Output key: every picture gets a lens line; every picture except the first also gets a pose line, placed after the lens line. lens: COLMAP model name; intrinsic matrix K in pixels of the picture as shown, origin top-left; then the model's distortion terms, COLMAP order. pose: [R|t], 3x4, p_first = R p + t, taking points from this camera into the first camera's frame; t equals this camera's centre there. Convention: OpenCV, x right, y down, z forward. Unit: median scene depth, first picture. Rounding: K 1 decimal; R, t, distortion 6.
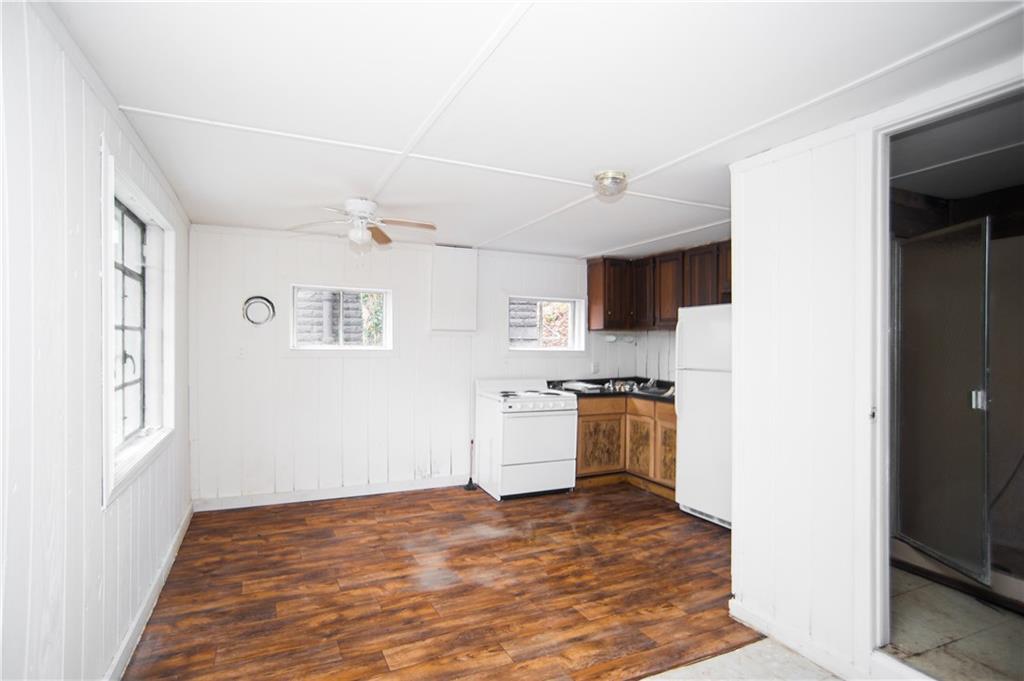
lens RADIAL K [[521.2, 0, 512.0], [0, 521.2, 340.5], [0, 0, 1]] dist [-0.001136, -0.000158]
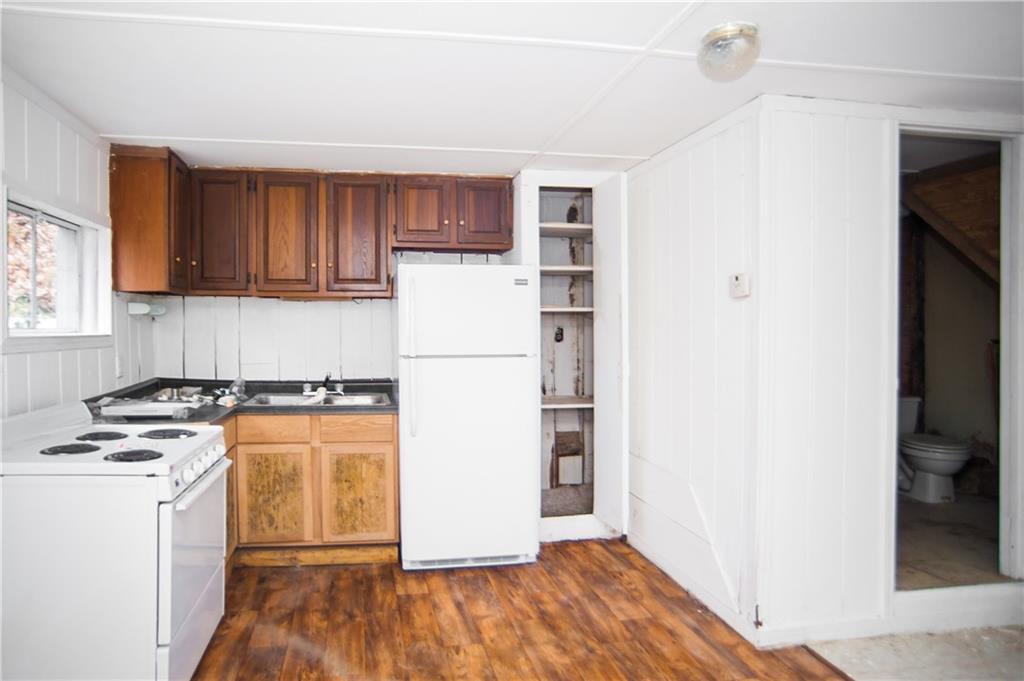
lens RADIAL K [[577.4, 0, 512.0], [0, 577.4, 340.5], [0, 0, 1]] dist [-0.036195, 0.000396]
pose [[0.313076, -0.026703, 0.949352, -0.375675], [-0.008222, 0.999491, 0.030825, 0.010762], [-0.949692, -0.017456, 0.312698, 0.762927]]
